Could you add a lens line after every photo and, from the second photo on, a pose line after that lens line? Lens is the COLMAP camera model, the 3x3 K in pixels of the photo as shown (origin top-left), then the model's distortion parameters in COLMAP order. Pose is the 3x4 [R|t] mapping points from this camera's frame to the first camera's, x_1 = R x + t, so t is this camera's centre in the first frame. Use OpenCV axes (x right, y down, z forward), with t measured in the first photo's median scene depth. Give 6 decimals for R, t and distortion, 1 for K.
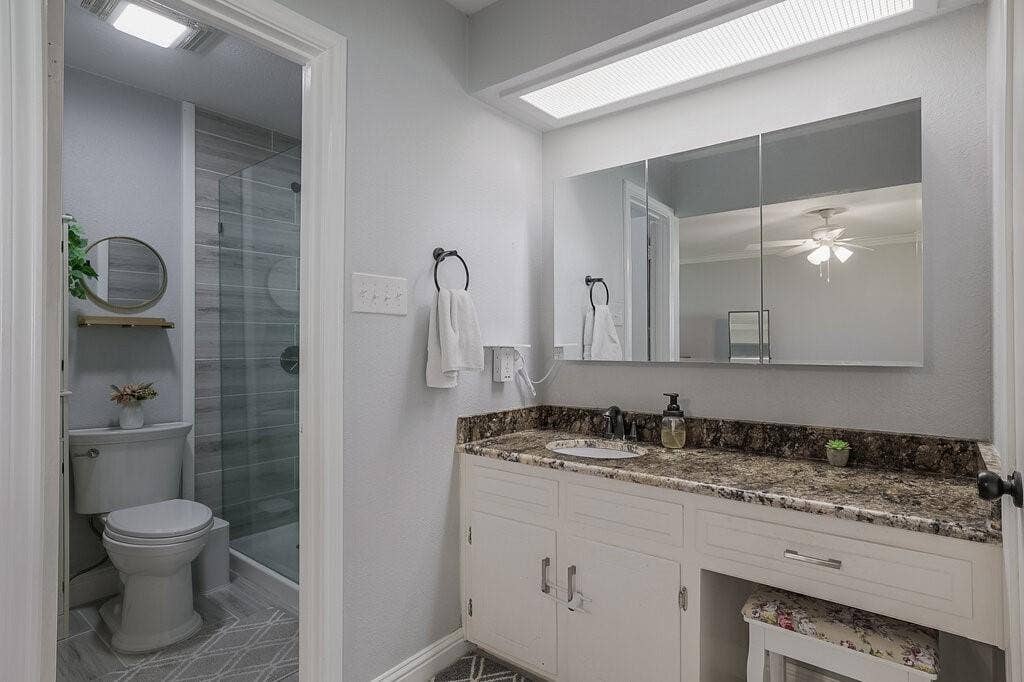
lens RADIAL K [[535.3, 0, 513.5], [0, 535.3, 340.5], [0, 0, 1]] dist [-0.010436, 0.011234]
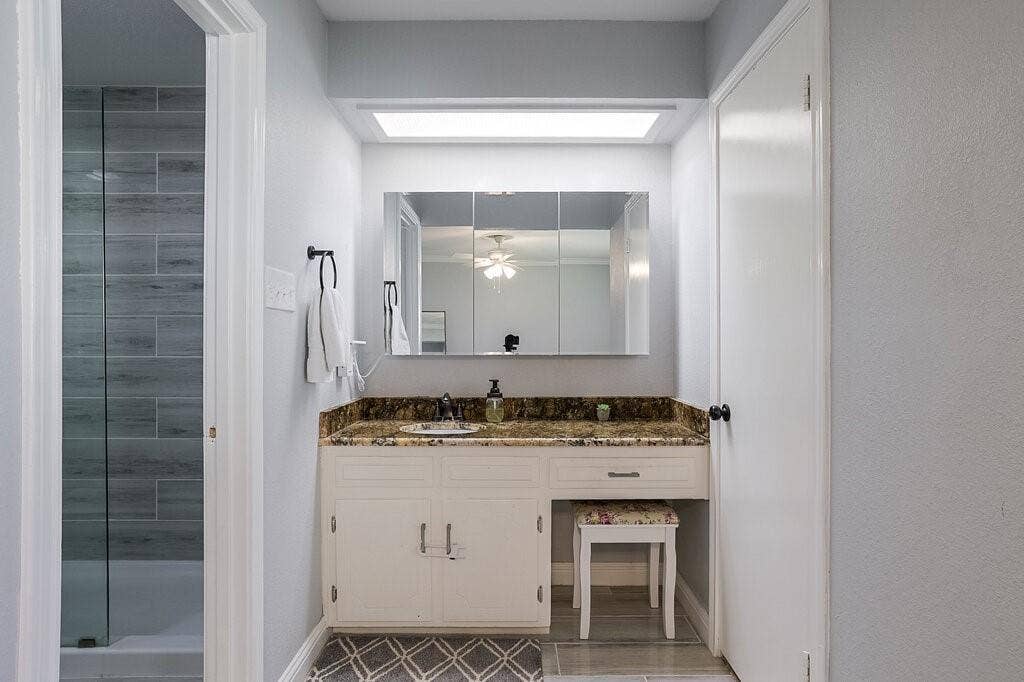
lens RADIAL K [[535.3, 0, 516.5], [0, 535.3, 338.8], [0, 0, 1]] dist [-0.010436, 0.011234]
pose [[0.773939, 0.007048, 0.633221, -0.496822], [-0.007083, 0.999972, -0.002473, 0.003803], [-0.633220, -0.002571, 0.773967, -0.029890]]
